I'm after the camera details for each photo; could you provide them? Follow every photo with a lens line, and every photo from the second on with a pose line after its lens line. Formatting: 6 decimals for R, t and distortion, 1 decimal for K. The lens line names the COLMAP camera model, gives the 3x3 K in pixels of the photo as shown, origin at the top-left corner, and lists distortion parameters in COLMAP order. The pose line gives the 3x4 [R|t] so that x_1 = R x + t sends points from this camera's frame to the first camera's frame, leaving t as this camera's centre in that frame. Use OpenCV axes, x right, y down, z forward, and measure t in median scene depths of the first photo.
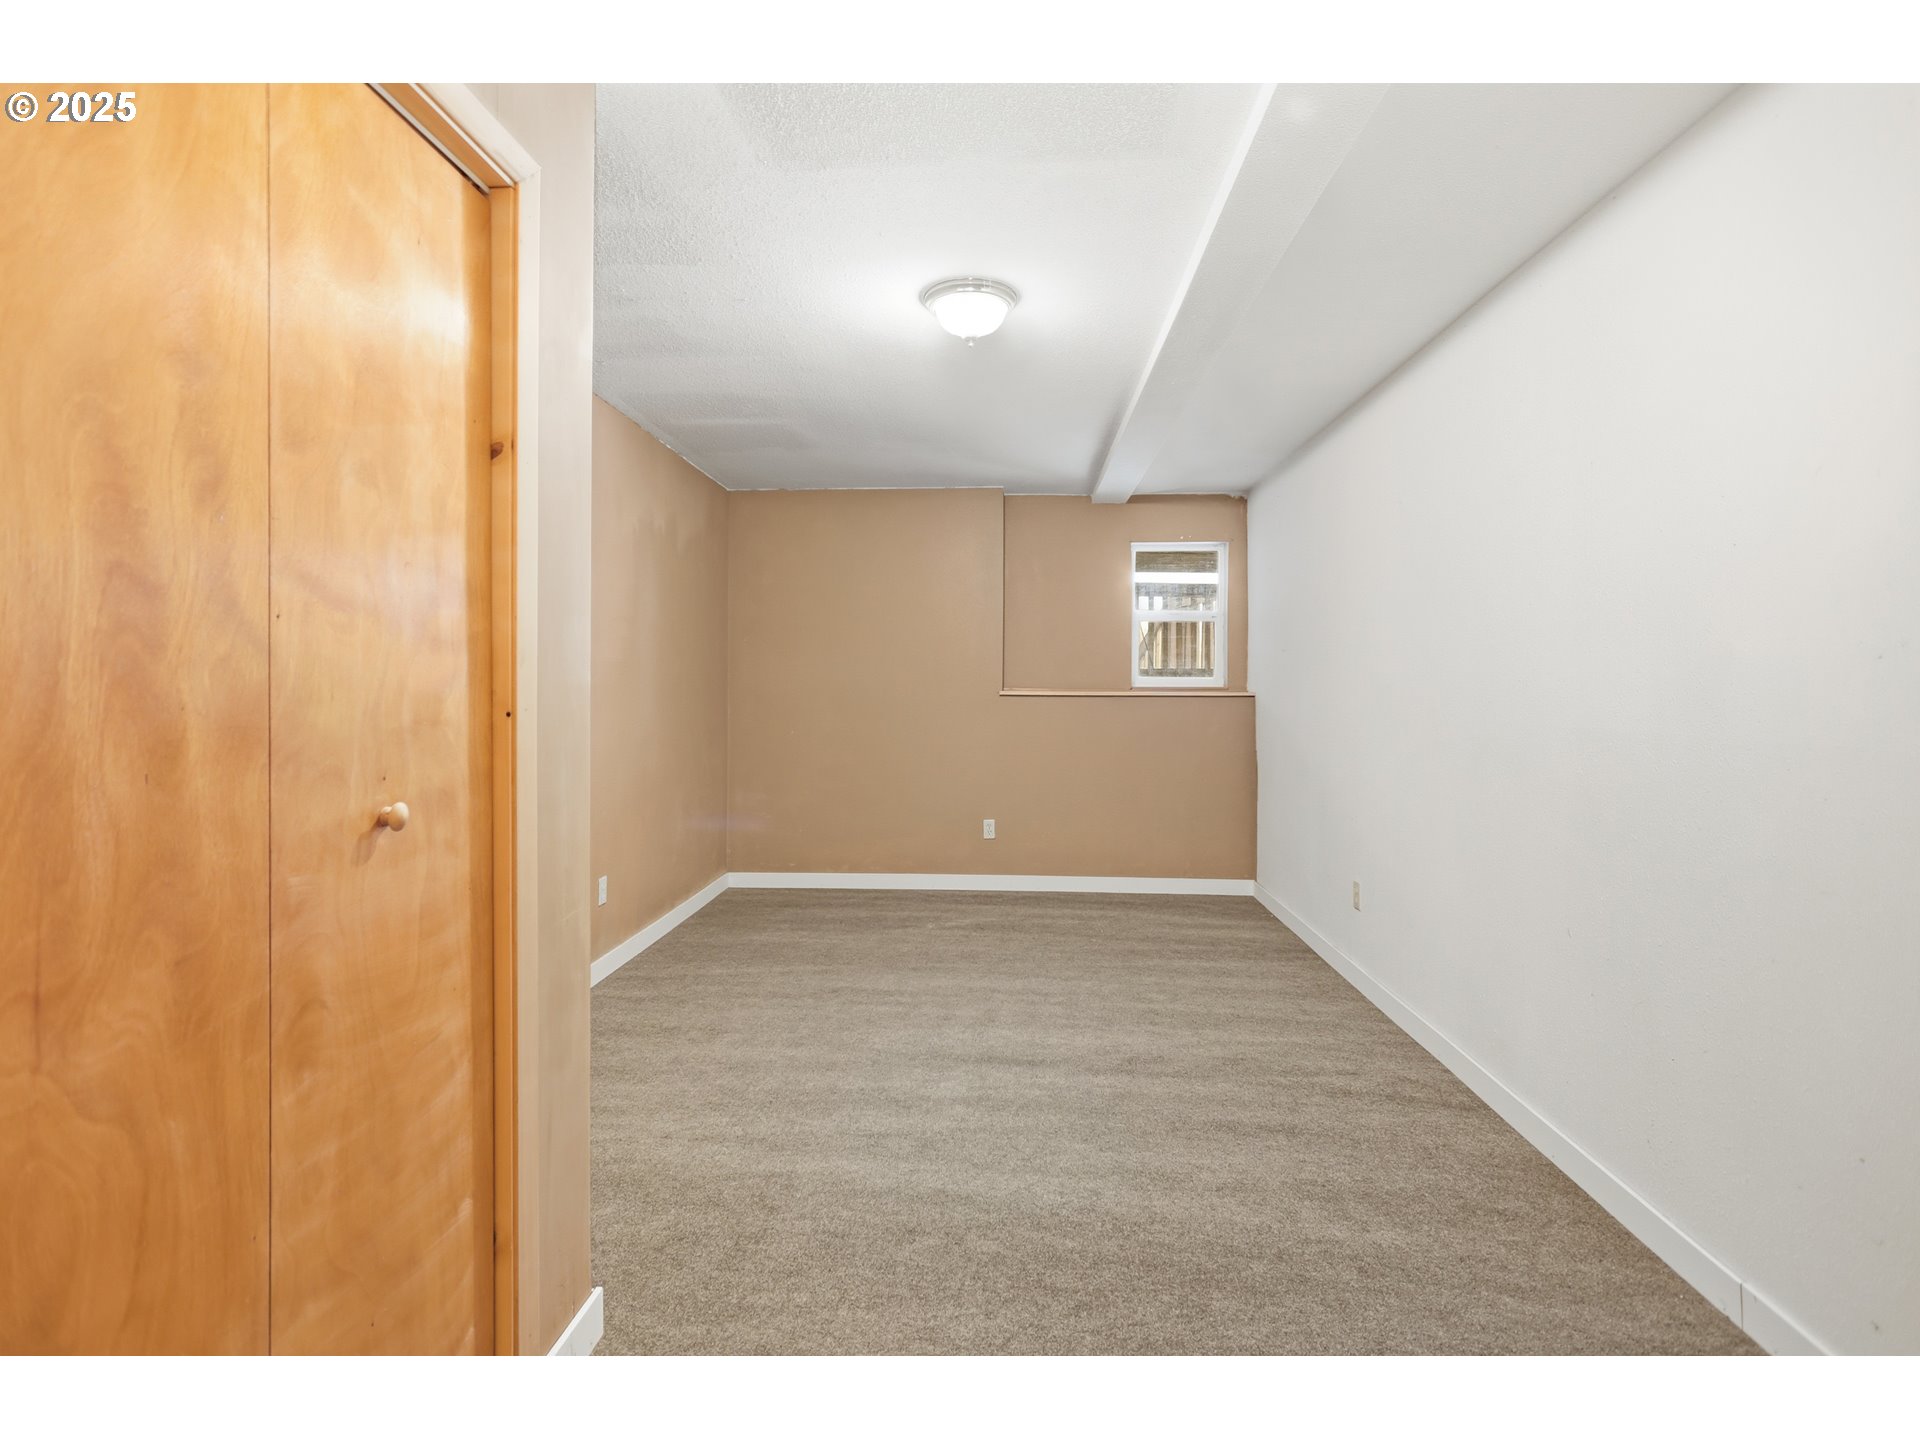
lens RADIAL K [[930.1, 0, 966.2], [0, 930.1, 709.0], [0, 0, 1]] dist [-0.003851, 0.000235]
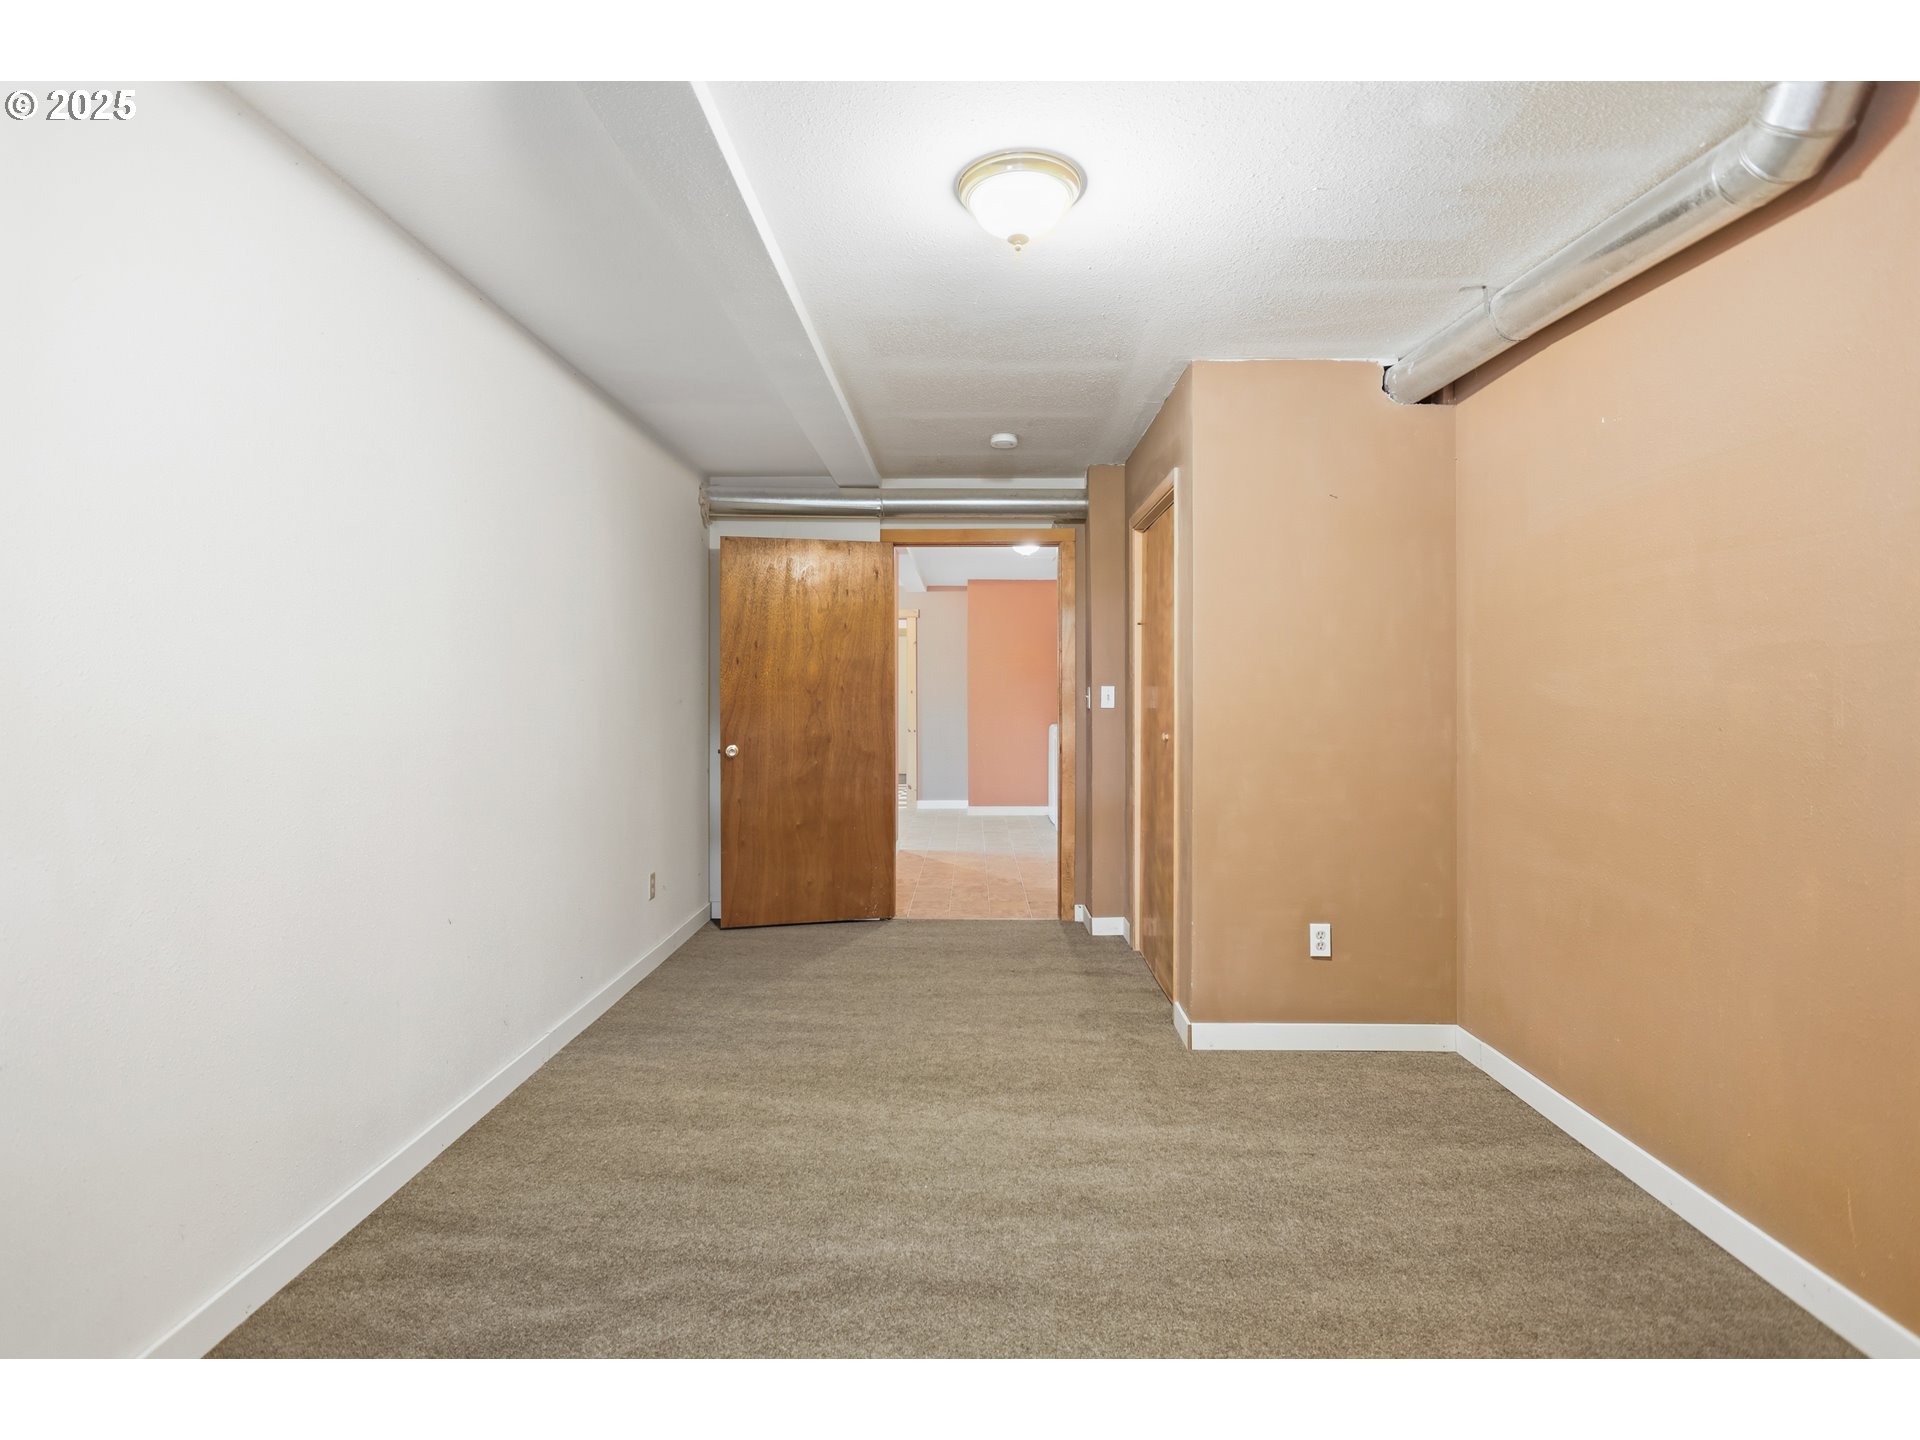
lens RADIAL K [[930.1, 0, 966.2], [0, 930.1, 709.0], [0, 0, 1]] dist [-0.003851, 0.000235]
pose [[-0.999137, -0.002973, -0.041427, 0.091436], [-0.004799, 0.999018, 0.044045, -0.057130], [0.041256, 0.044205, -0.998170, 2.075489]]
